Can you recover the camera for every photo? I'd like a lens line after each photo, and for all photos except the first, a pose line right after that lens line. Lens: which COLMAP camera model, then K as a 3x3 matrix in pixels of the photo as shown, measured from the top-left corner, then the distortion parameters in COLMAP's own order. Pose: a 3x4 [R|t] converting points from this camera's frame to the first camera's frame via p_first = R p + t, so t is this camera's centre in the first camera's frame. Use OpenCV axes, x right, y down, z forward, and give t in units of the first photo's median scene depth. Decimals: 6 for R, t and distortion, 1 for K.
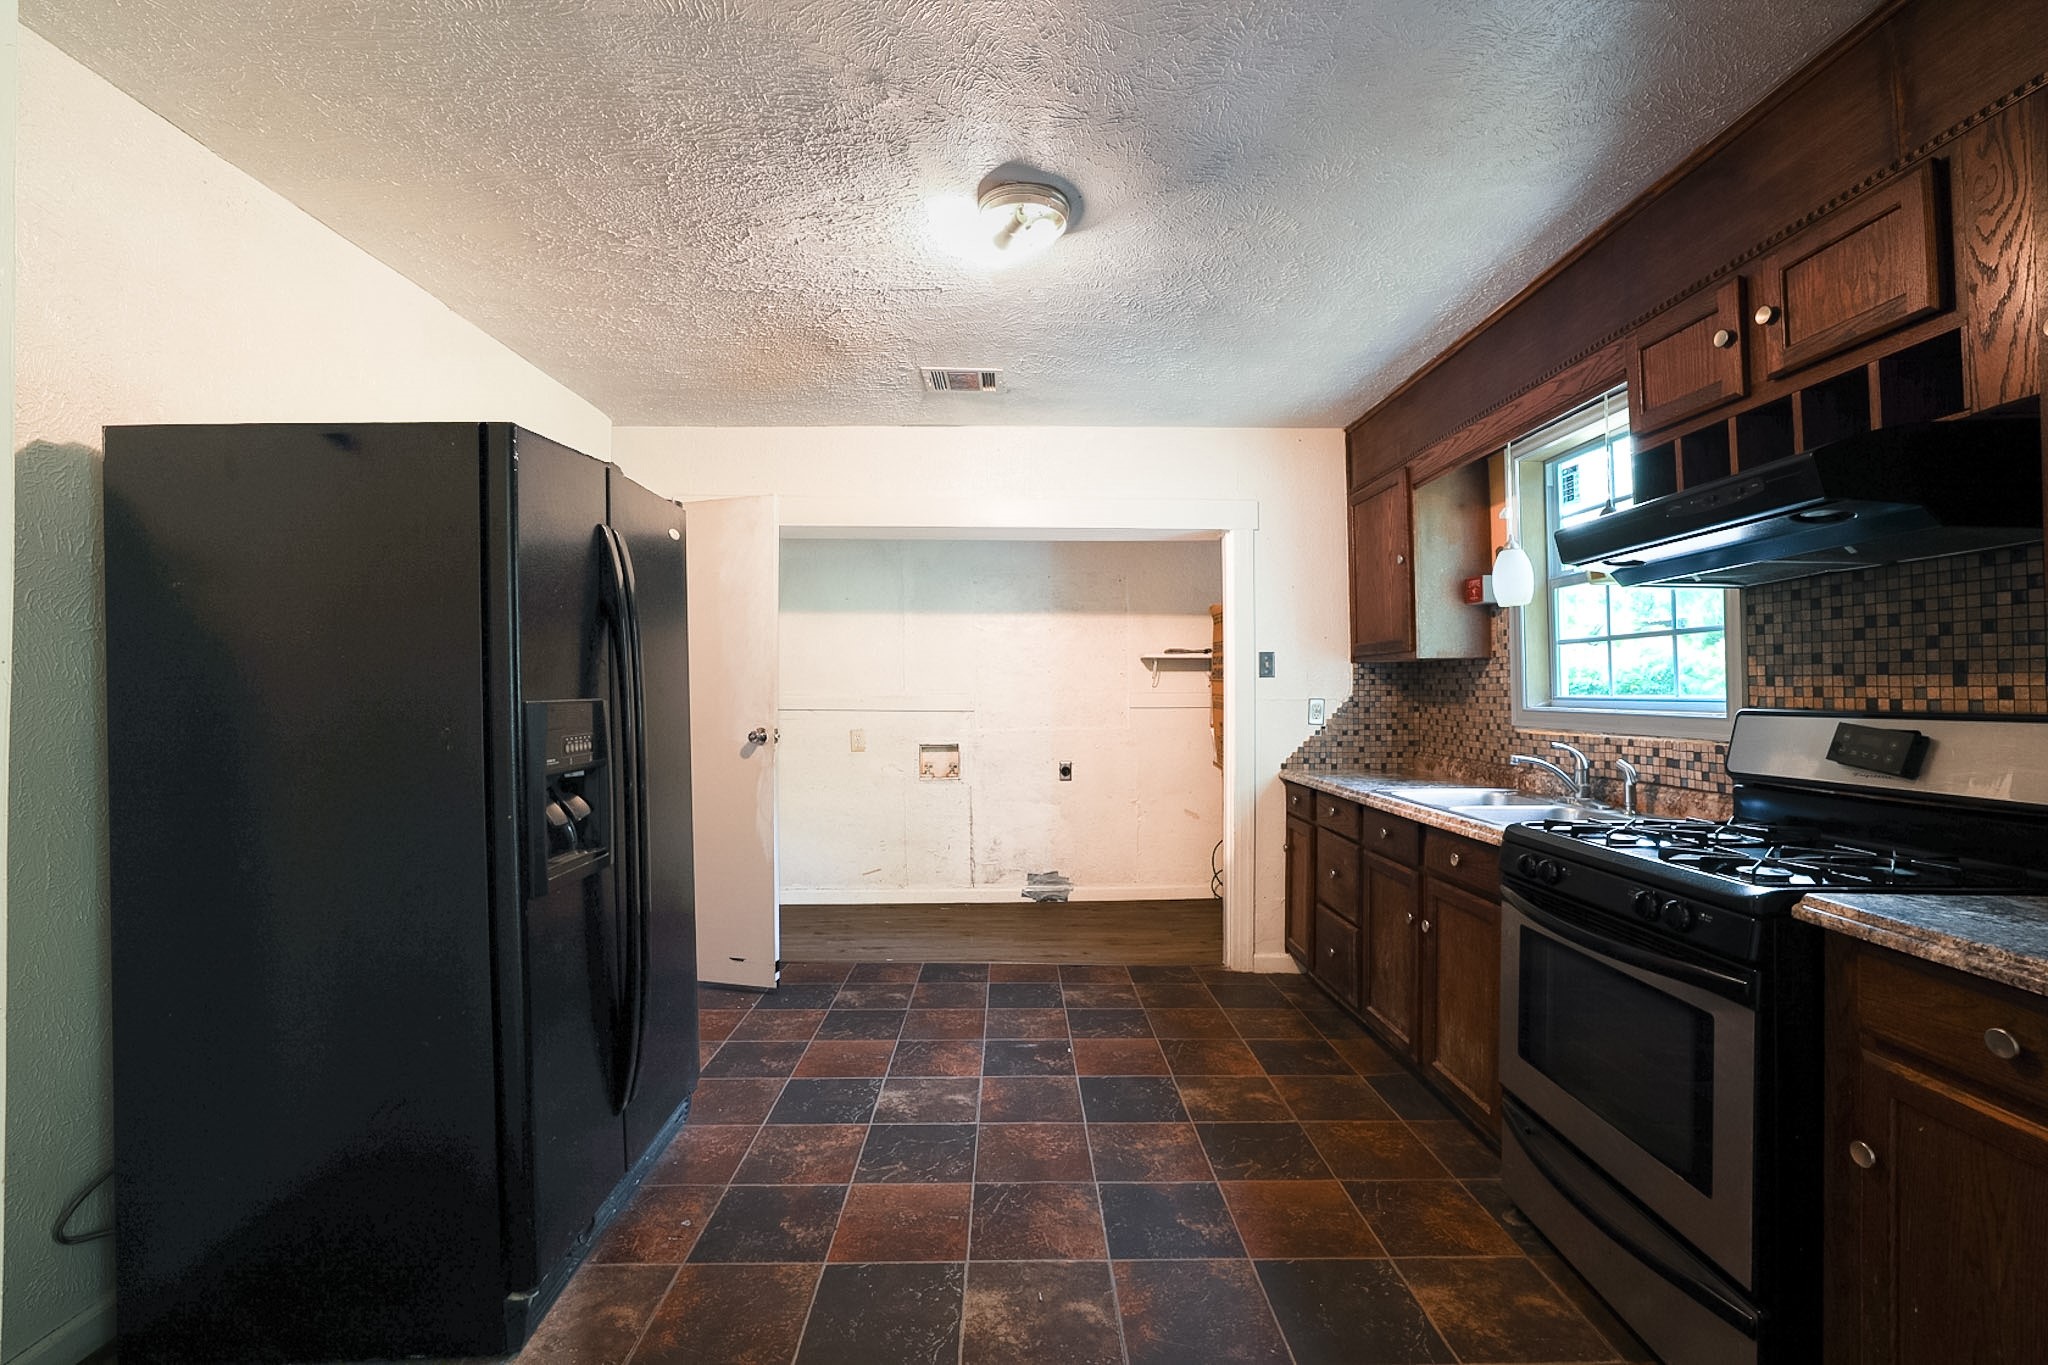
lens RADIAL K [[870.1, 0, 1025.6], [0, 870.1, 686.2], [0, 0, 1]] dist [-0.003139, 0.000034]
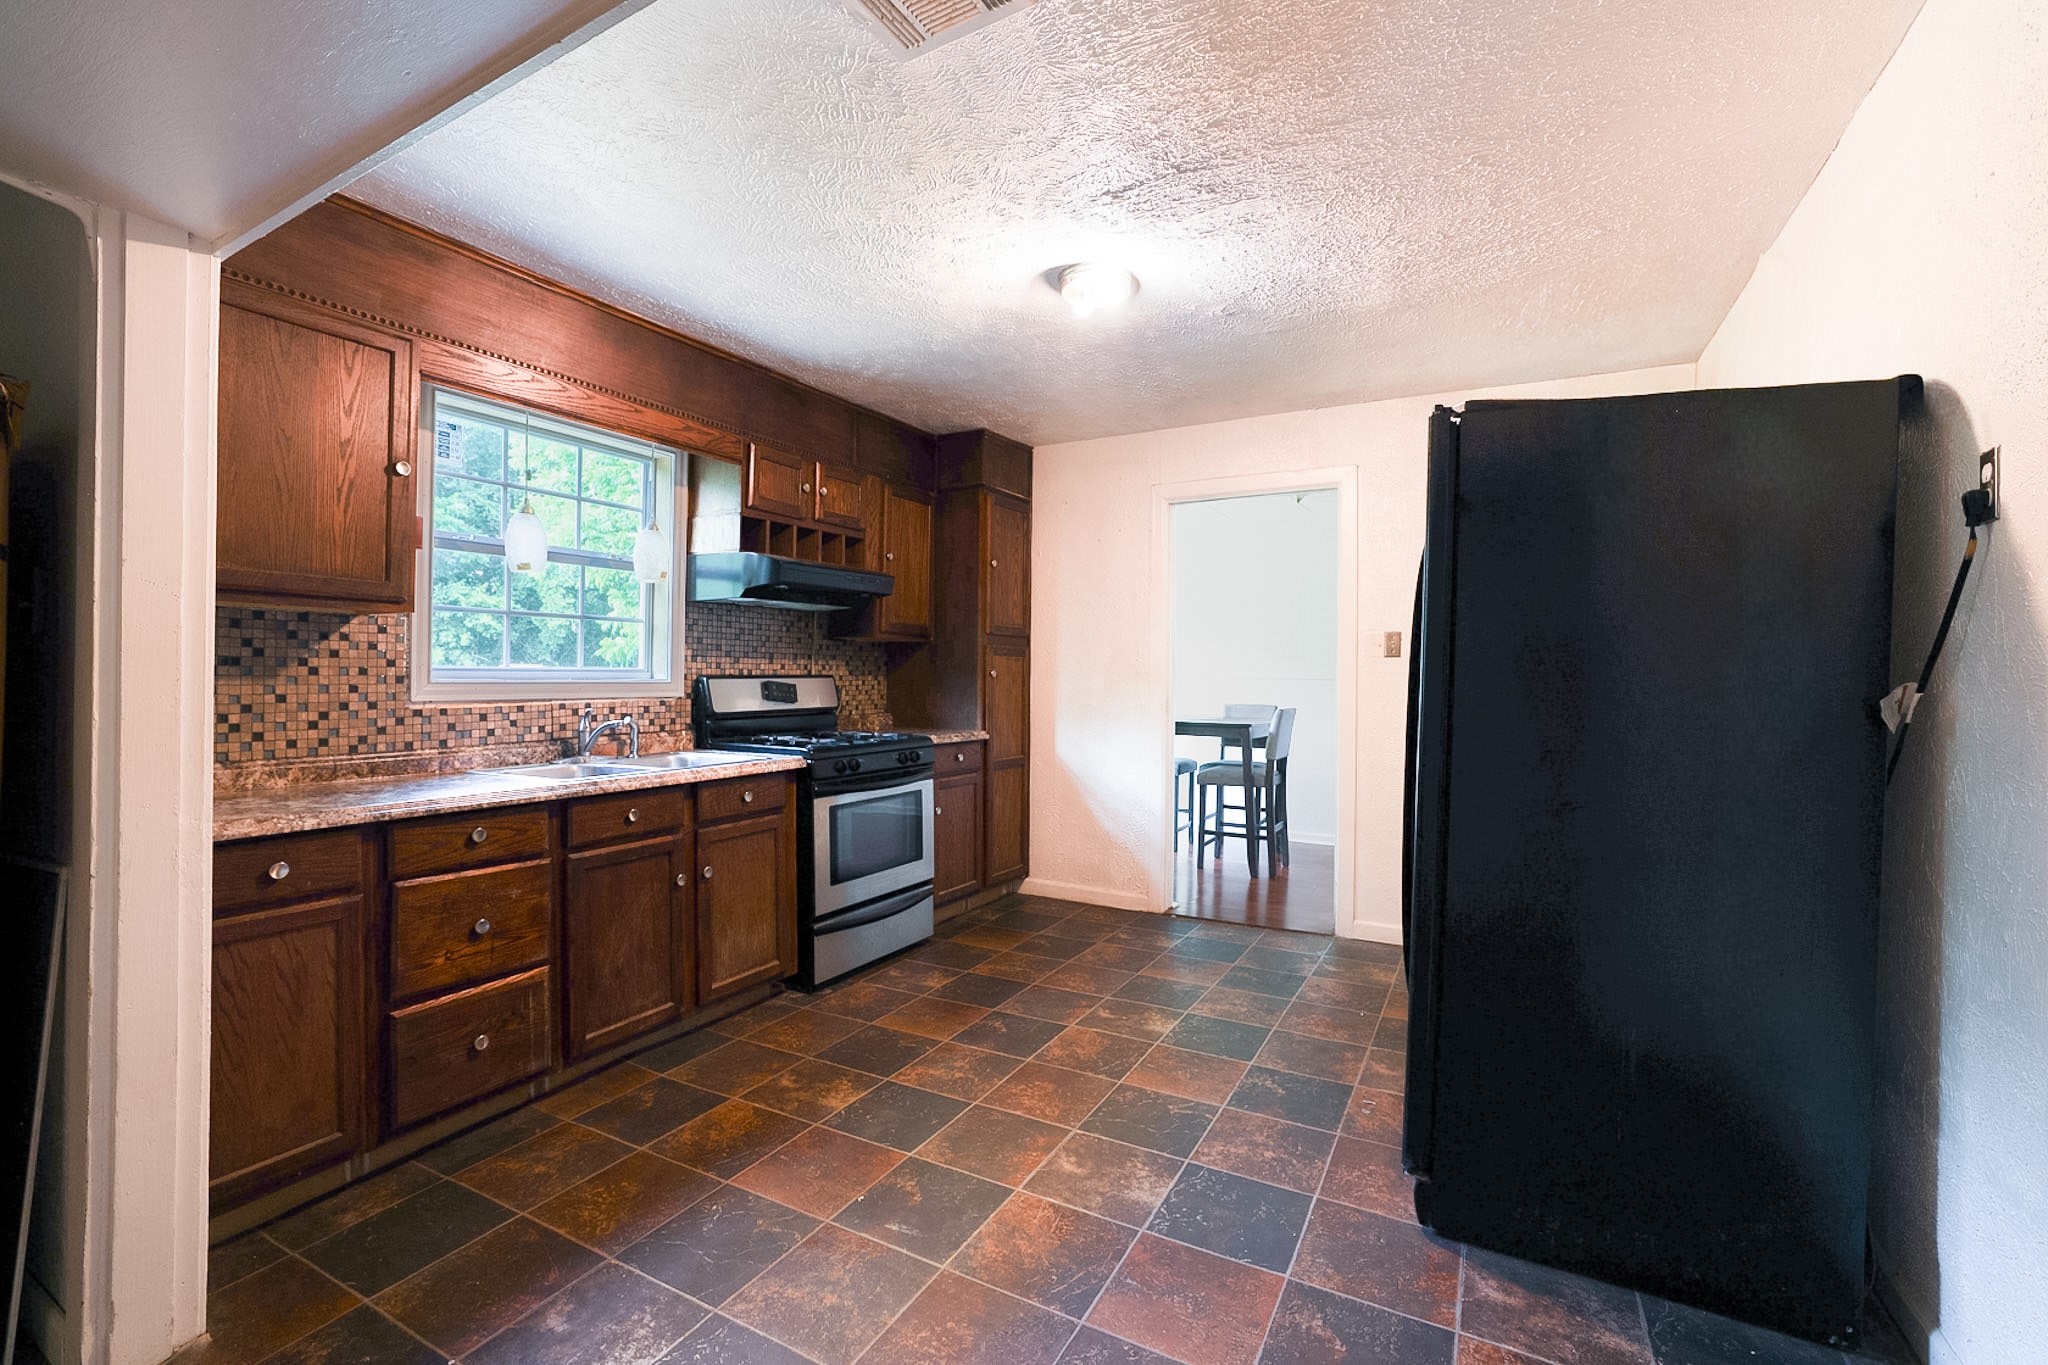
lens RADIAL K [[870.1, 0, 1024.5], [0, 870.1, 677.5], [0, 0, 1]] dist [-0.003139, 0.000034]
pose [[-0.864688, -0.003250, 0.502299, -0.462803], [-0.005943, 0.999975, -0.003761, 0.027558], [-0.502275, -0.006237, -0.864686, 1.800112]]
